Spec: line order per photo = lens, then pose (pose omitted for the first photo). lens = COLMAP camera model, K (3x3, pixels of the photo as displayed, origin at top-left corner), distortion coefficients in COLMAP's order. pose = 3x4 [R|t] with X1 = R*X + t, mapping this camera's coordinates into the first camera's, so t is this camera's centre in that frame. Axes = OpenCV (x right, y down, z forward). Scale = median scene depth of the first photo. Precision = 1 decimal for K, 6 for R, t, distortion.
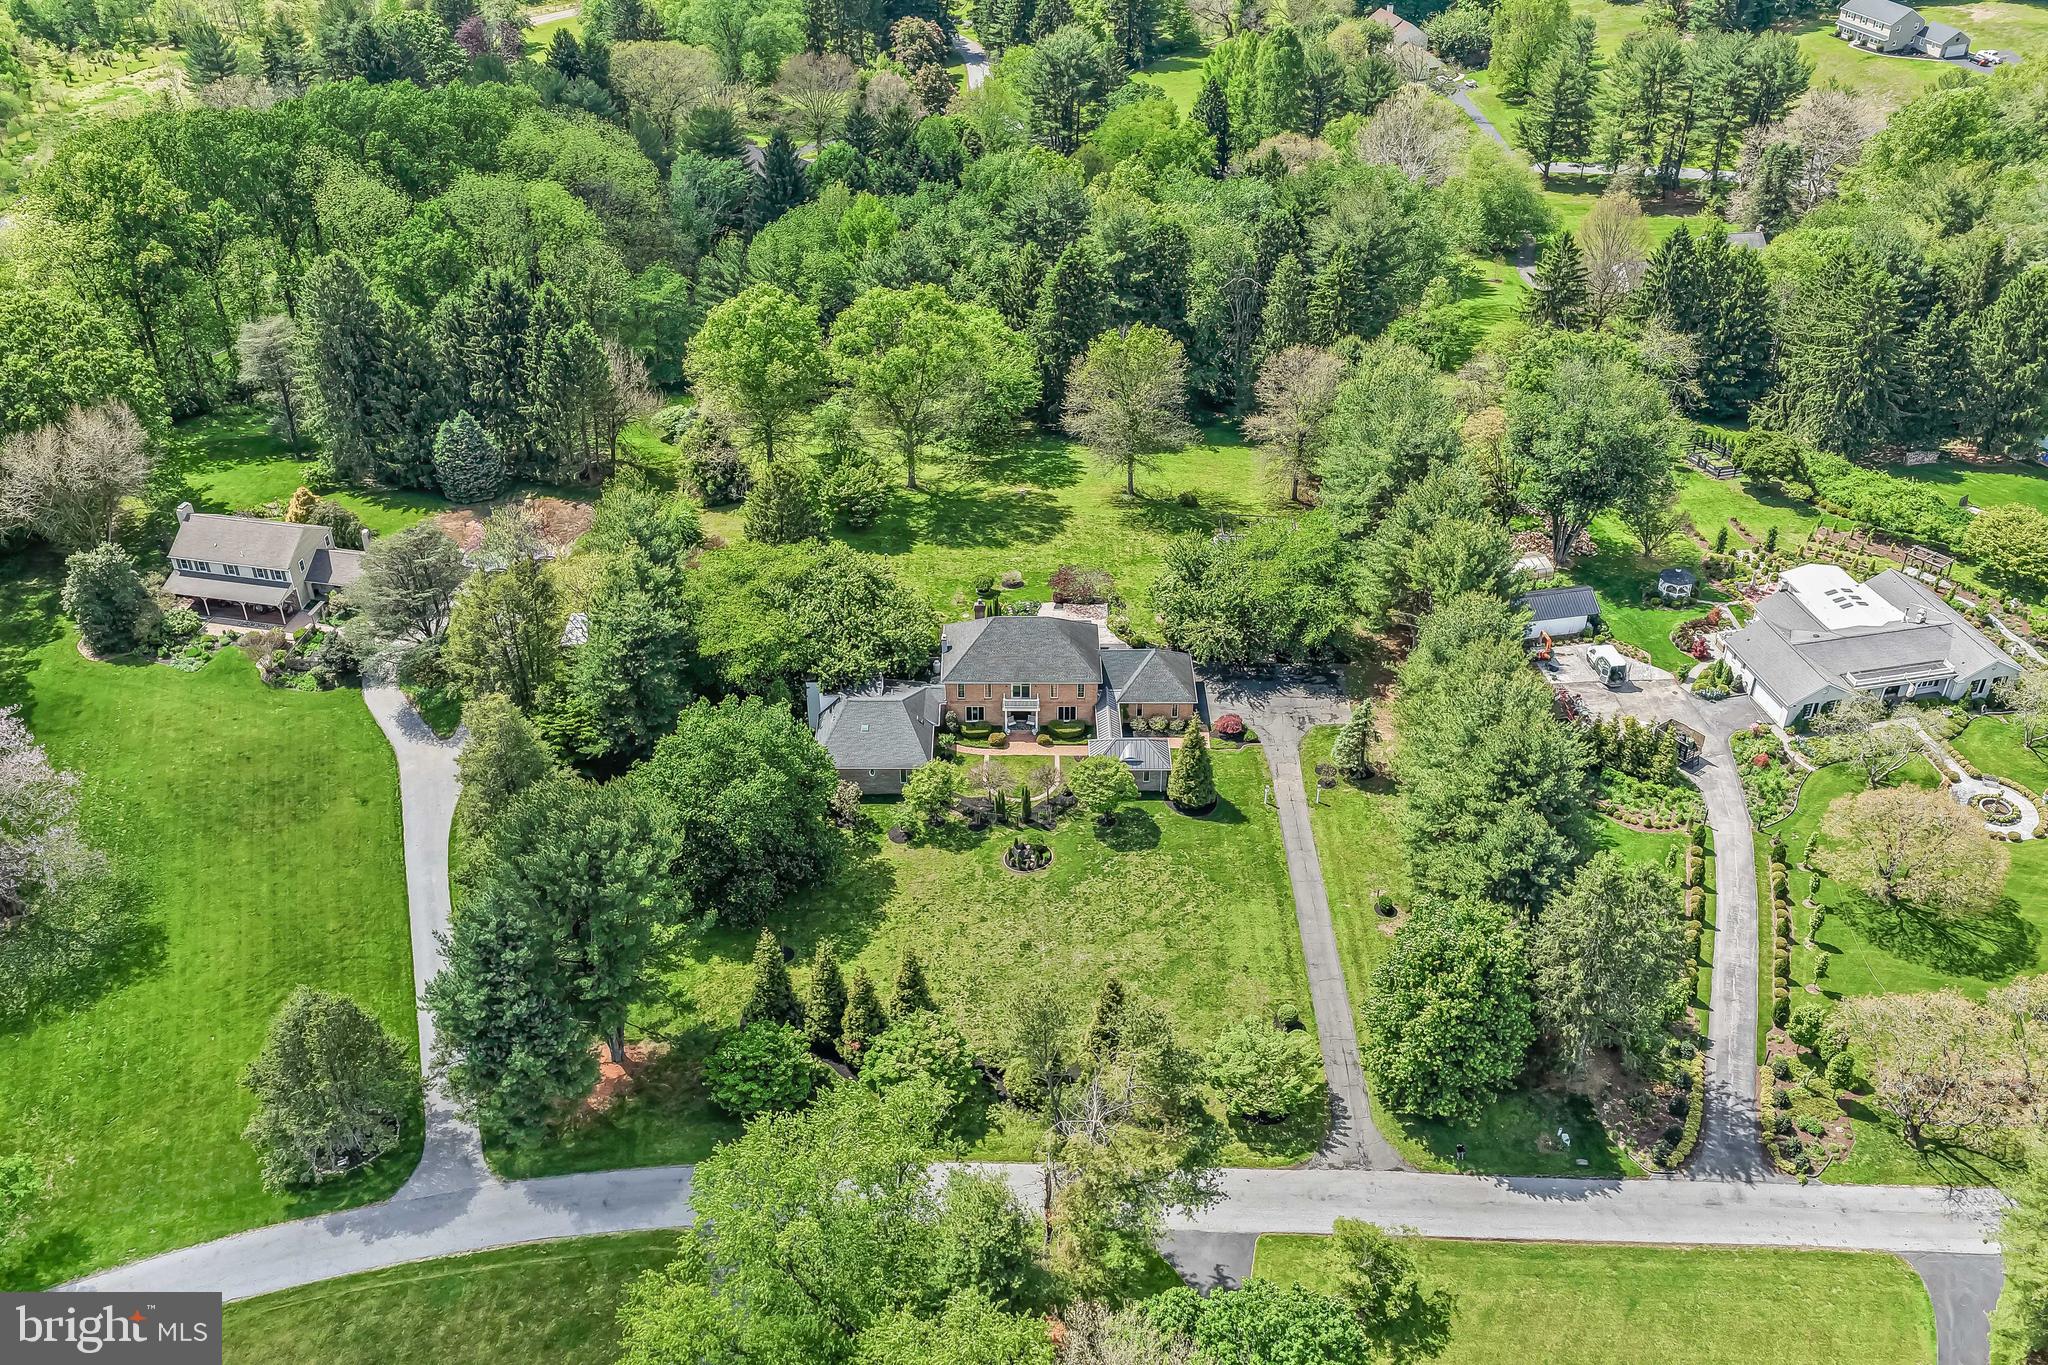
lens RADIAL K [[1715.1, 0, 1021.0], [0, 1715.1, 681.5], [0, 0, 1]] dist [-0.000615, 0.018874]
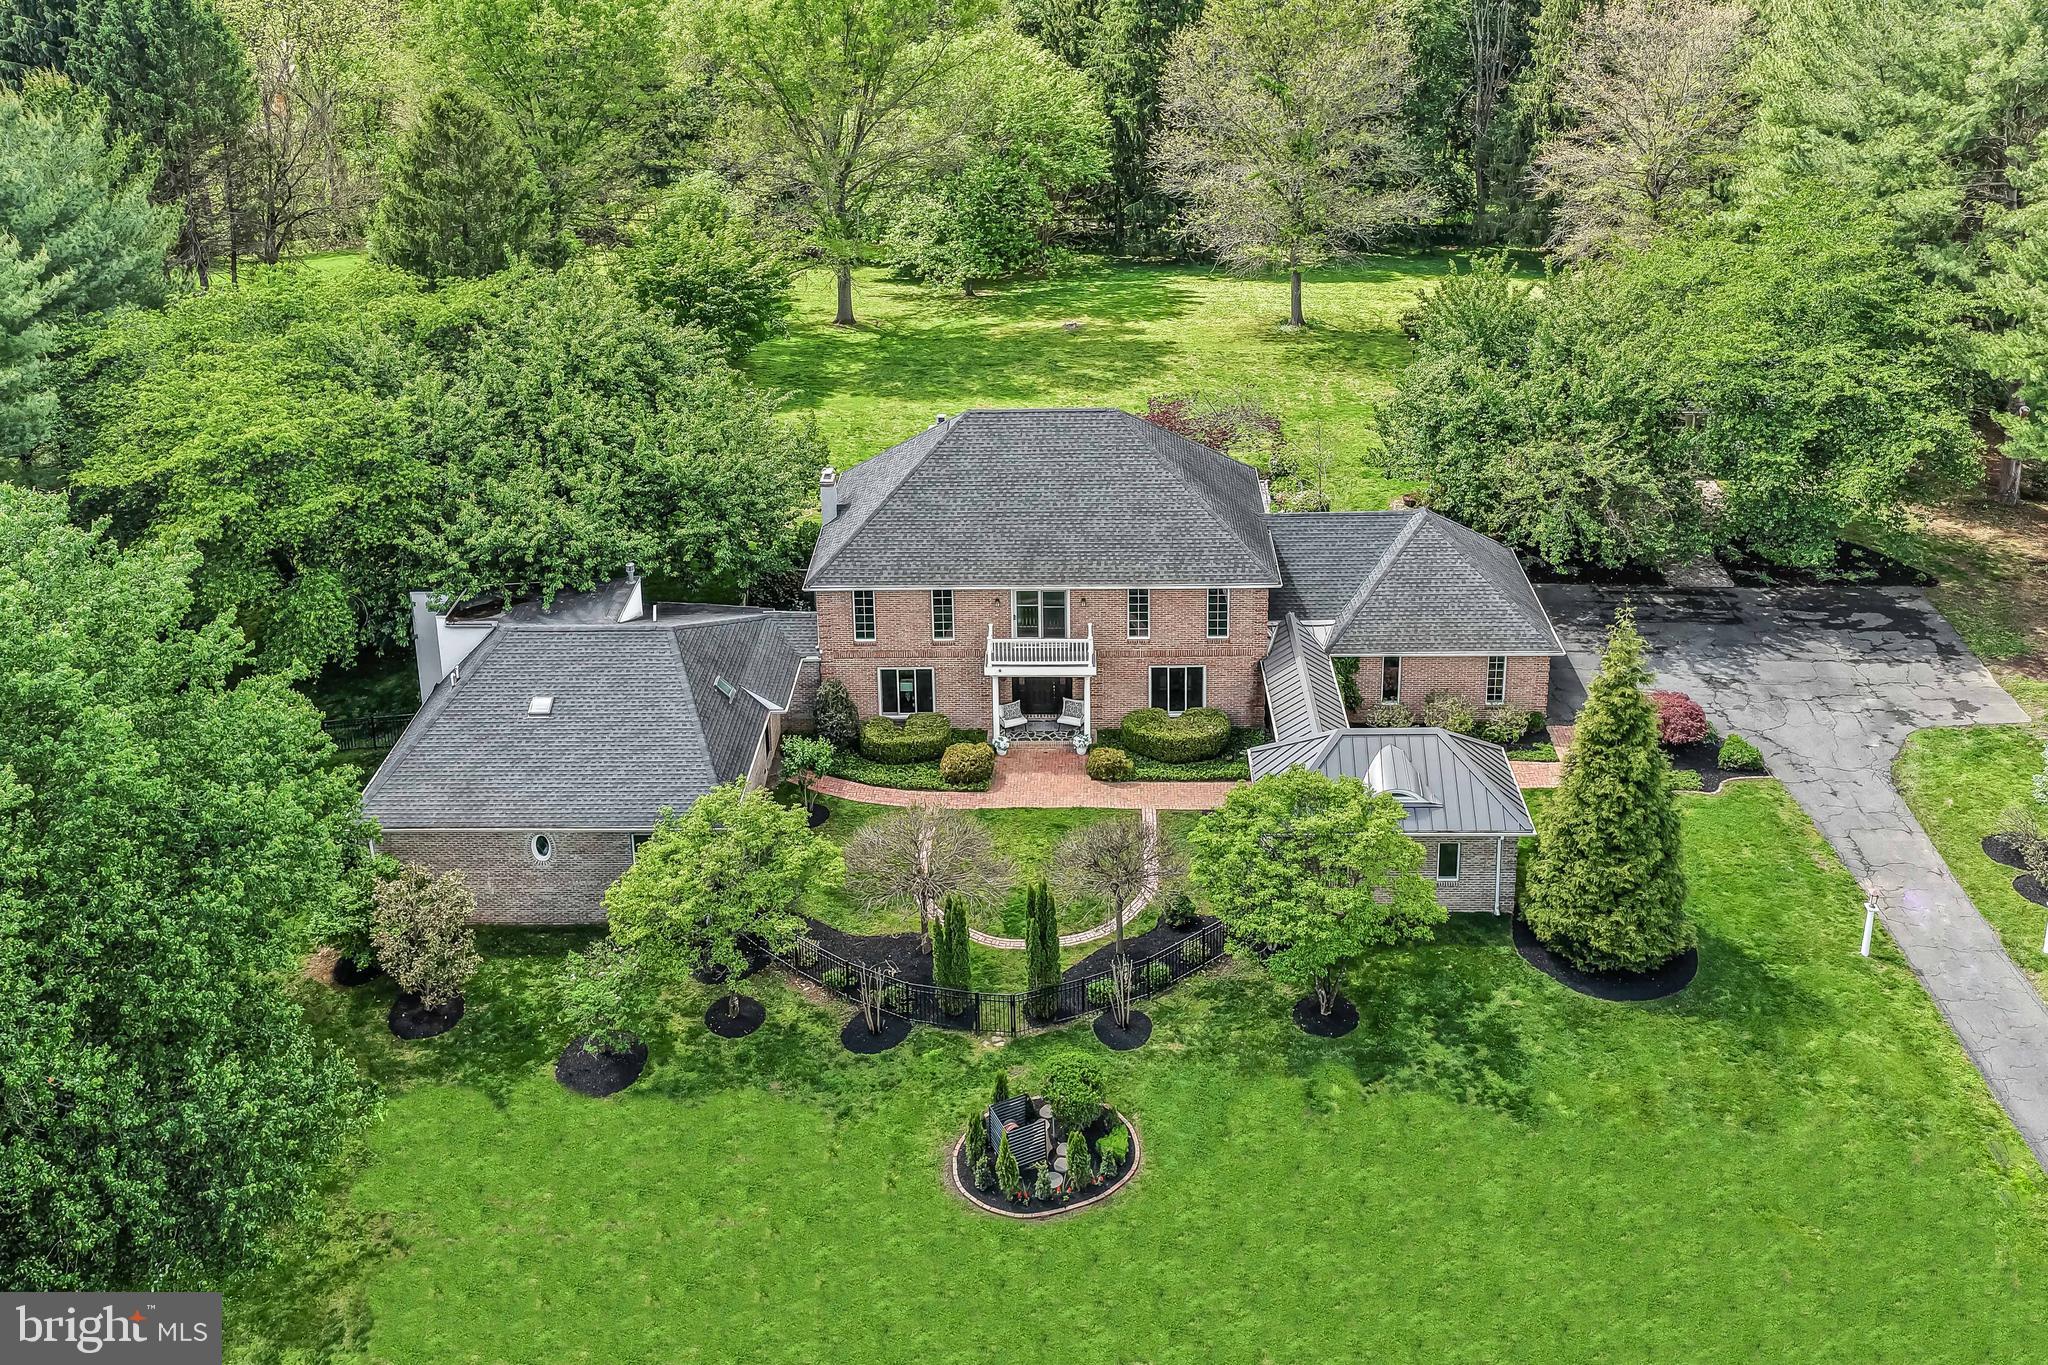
lens RADIAL K [[1754.0, 0, 1059.2], [0, 1754.0, 386.1], [0, 0, 1]] dist [0.004803, 0.011757]
pose [[0.999540, -0.008540, -0.029115, 0.014333], [-0.000547, 0.954342, -0.298717, 0.065788], [0.030337, 0.298595, 0.953898, 0.658985]]
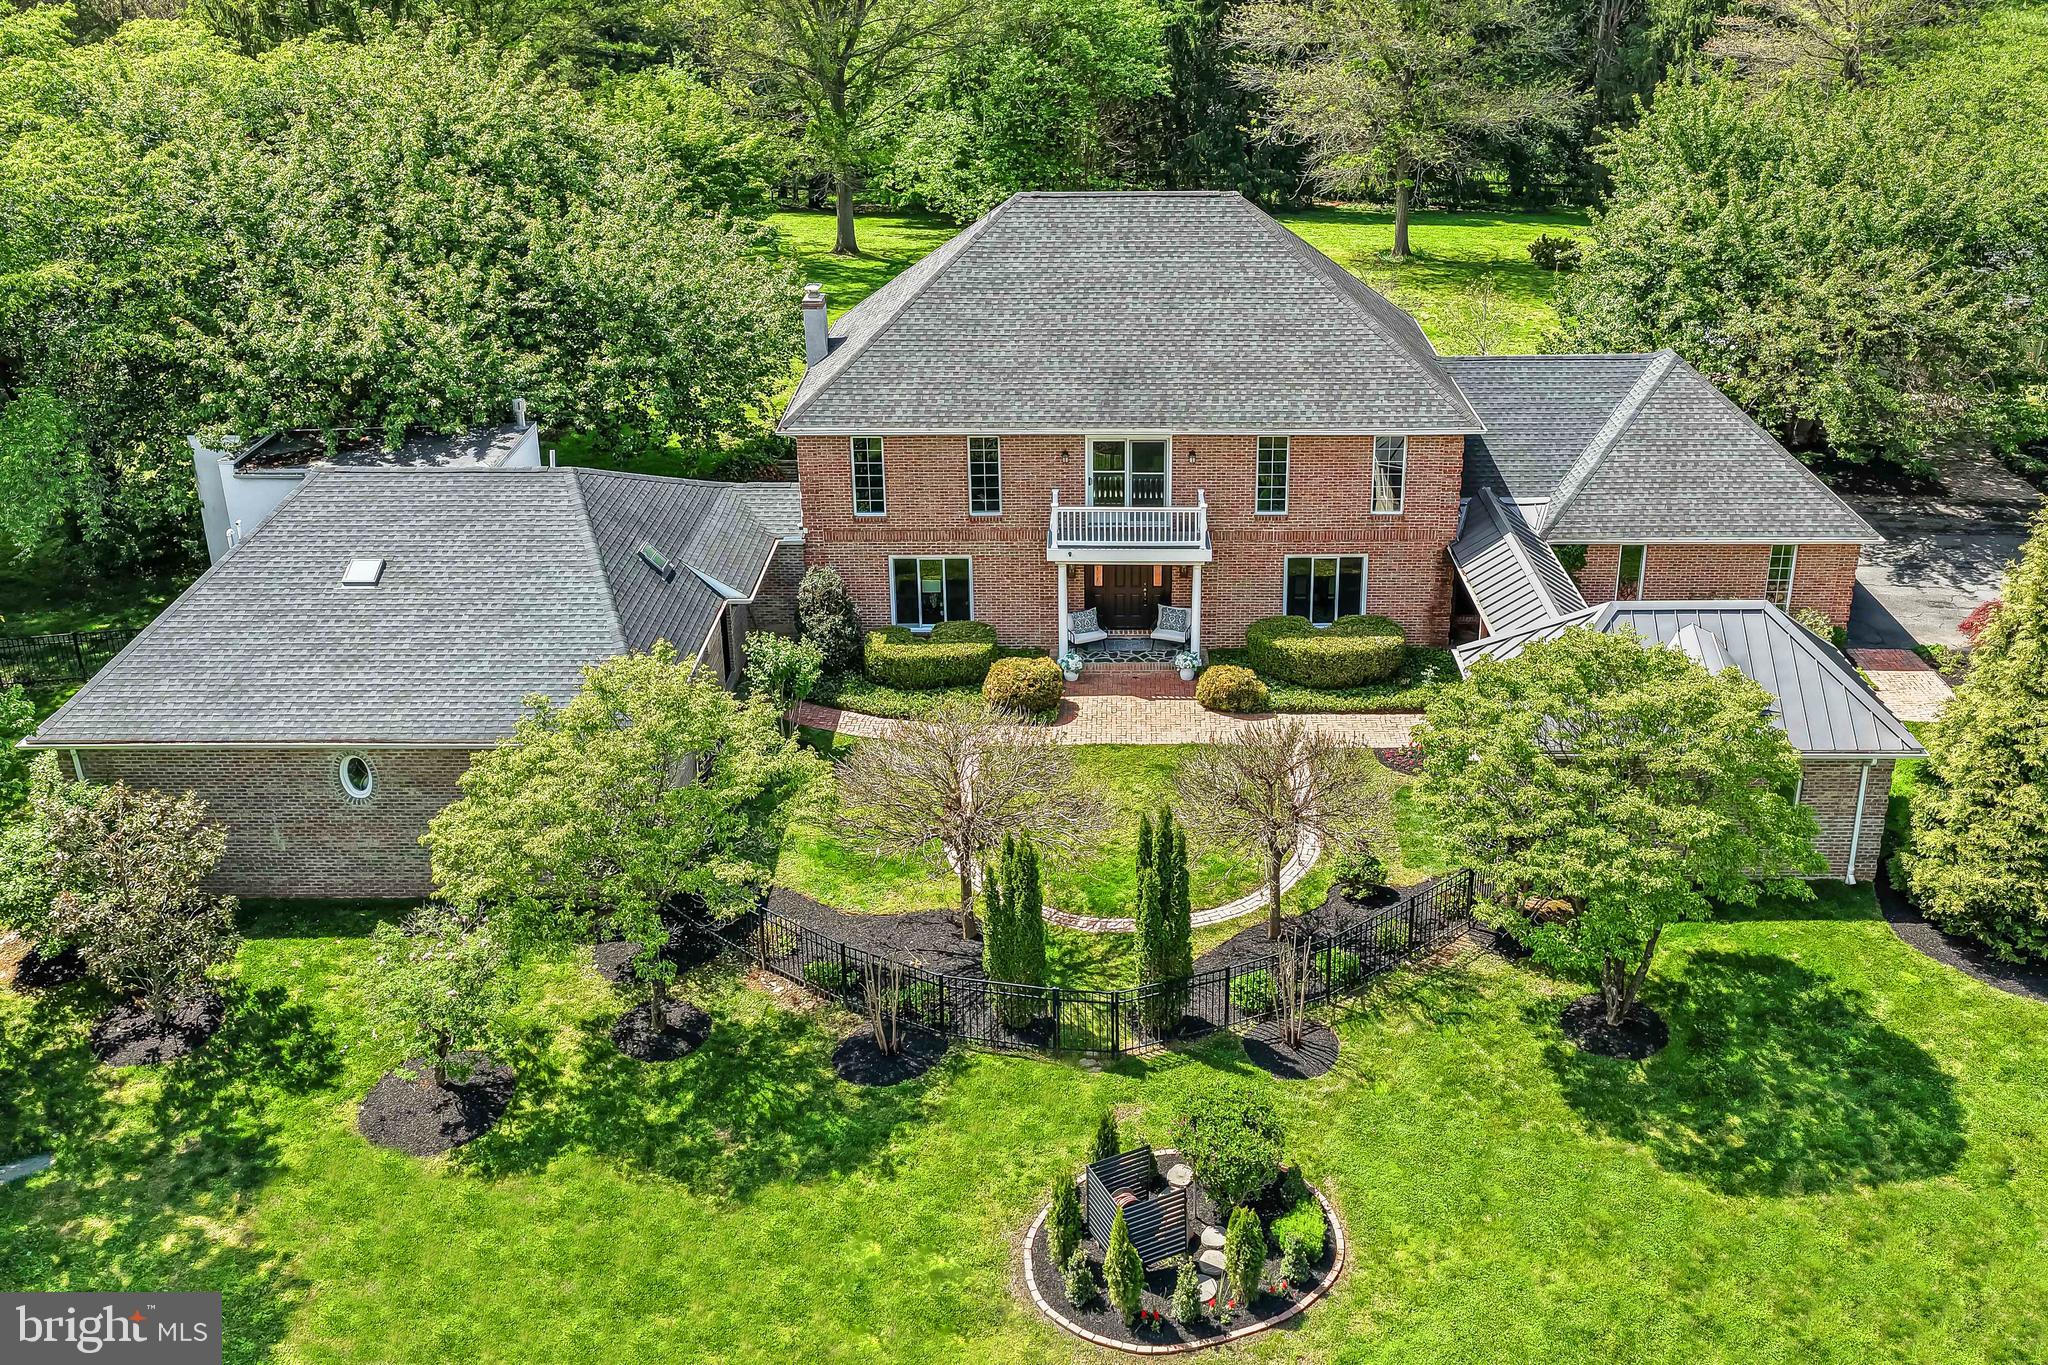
lens RADIAL K [[1715.1, 0, 1094.7], [0, 1715.1, 686.3], [0, 0, 1]] dist [-0.000615, 0.018874]
pose [[0.999884, -0.004236, -0.014613, -0.001261], [0.001284, 0.980519, -0.196418, 0.078239], [0.015160, 0.196376, 0.980411, 0.783909]]
